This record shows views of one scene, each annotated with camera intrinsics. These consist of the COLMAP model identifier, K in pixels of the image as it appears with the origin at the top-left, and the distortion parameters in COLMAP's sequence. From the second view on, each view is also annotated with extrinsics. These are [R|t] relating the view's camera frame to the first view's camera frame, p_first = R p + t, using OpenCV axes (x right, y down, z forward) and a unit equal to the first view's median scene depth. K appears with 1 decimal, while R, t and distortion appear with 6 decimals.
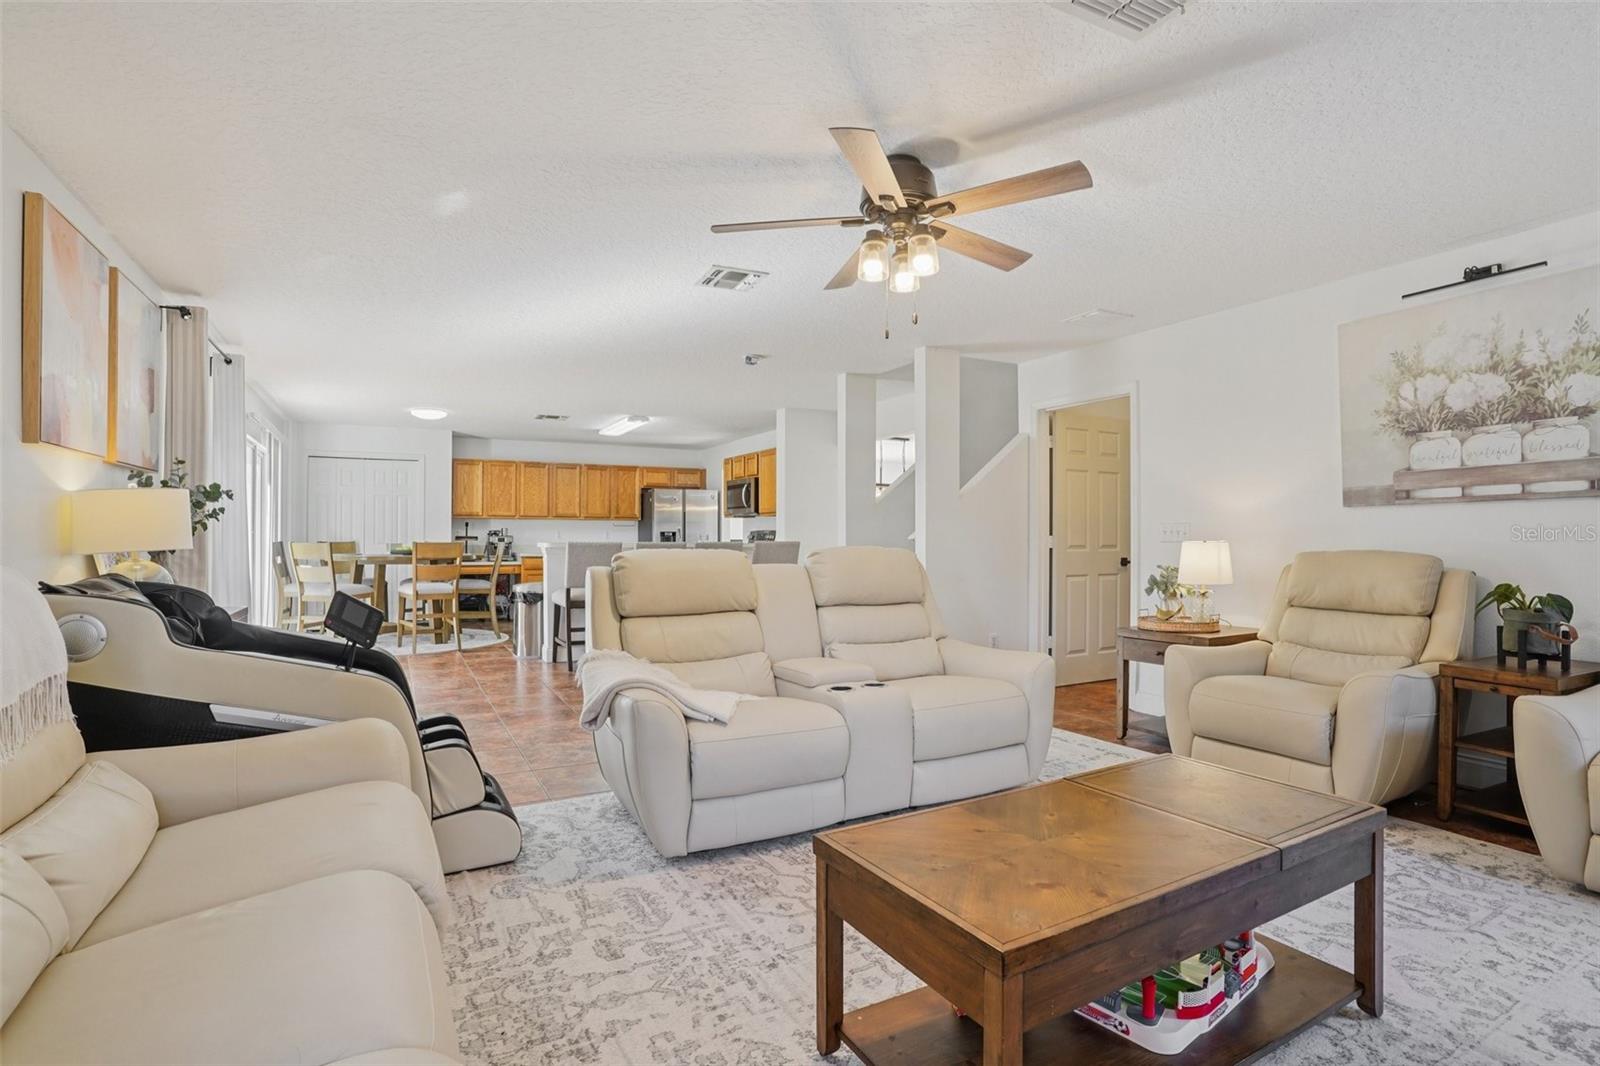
lens RADIAL K [[775.5, 0, 805.4], [0, 775.5, 523.0], [0, 0, 1]] dist [-0.043526, -0.000804]
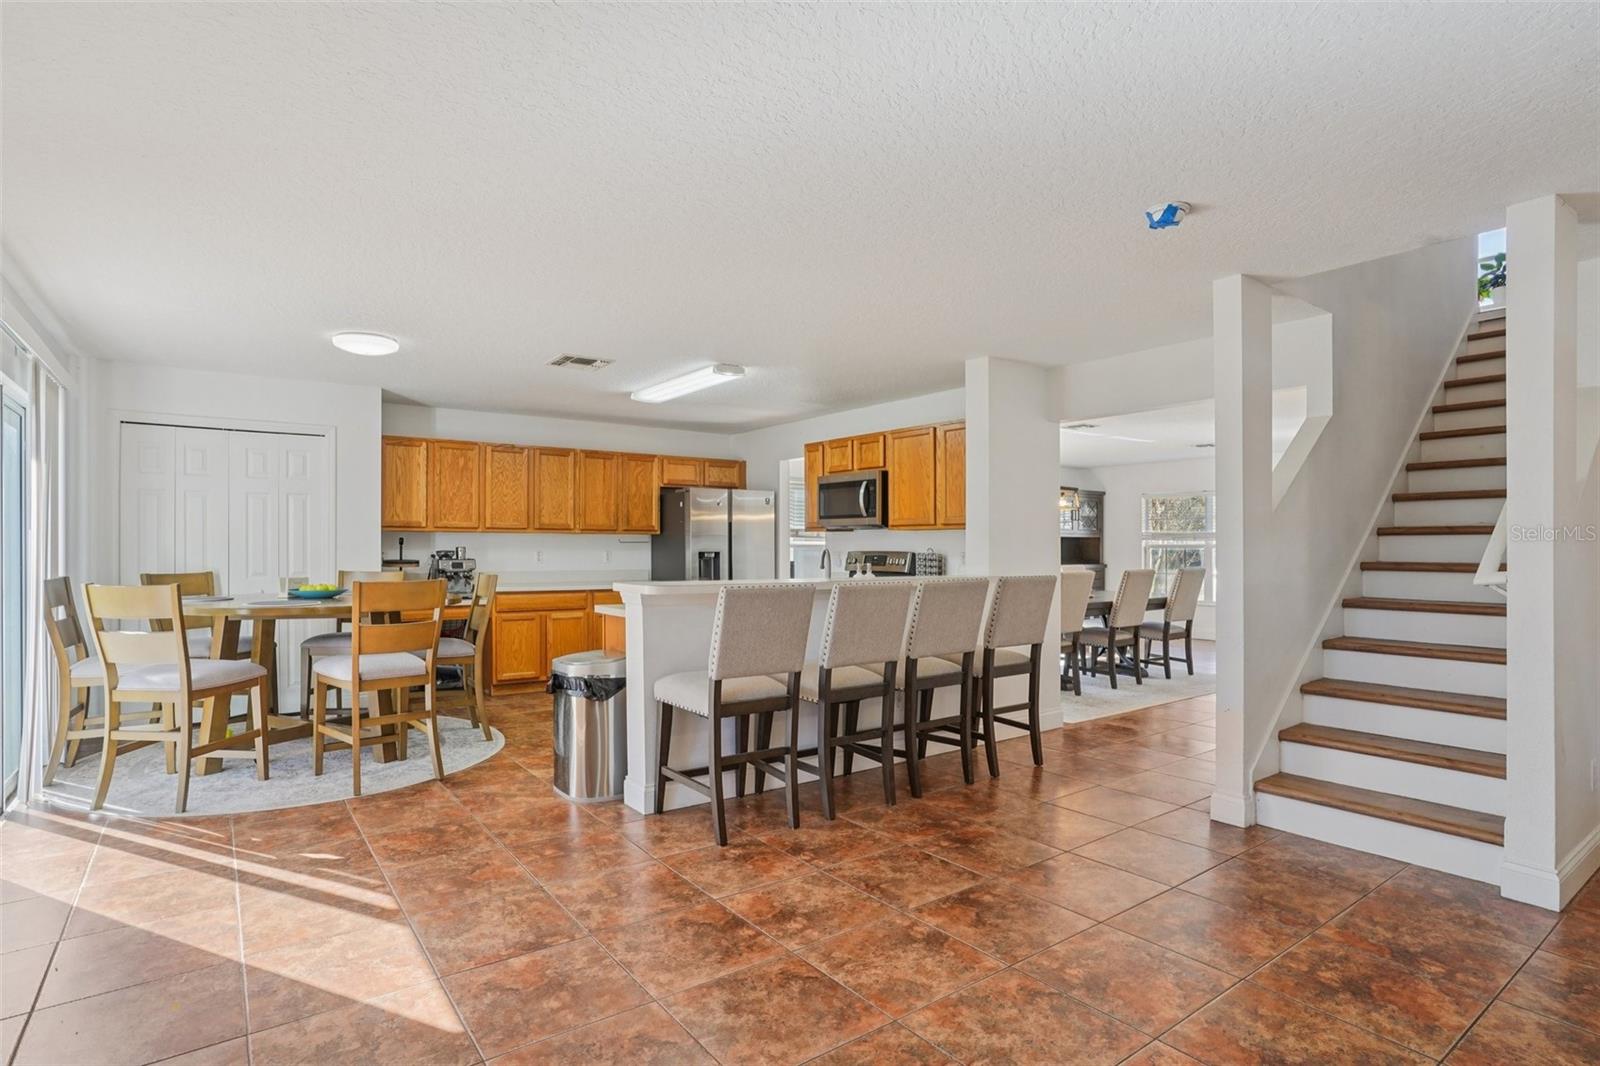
lens RADIAL K [[837.2, 0, 807.7], [0, 837.2, 541.6], [0, 0, 1]] dist [-0.006314, 0.000927]
pose [[0.992484, 0.001235, 0.122367, -0.195056], [-0.002624, 0.999934, 0.011193, -0.006264], [-0.122345, -0.011430, 0.992422, 0.283742]]
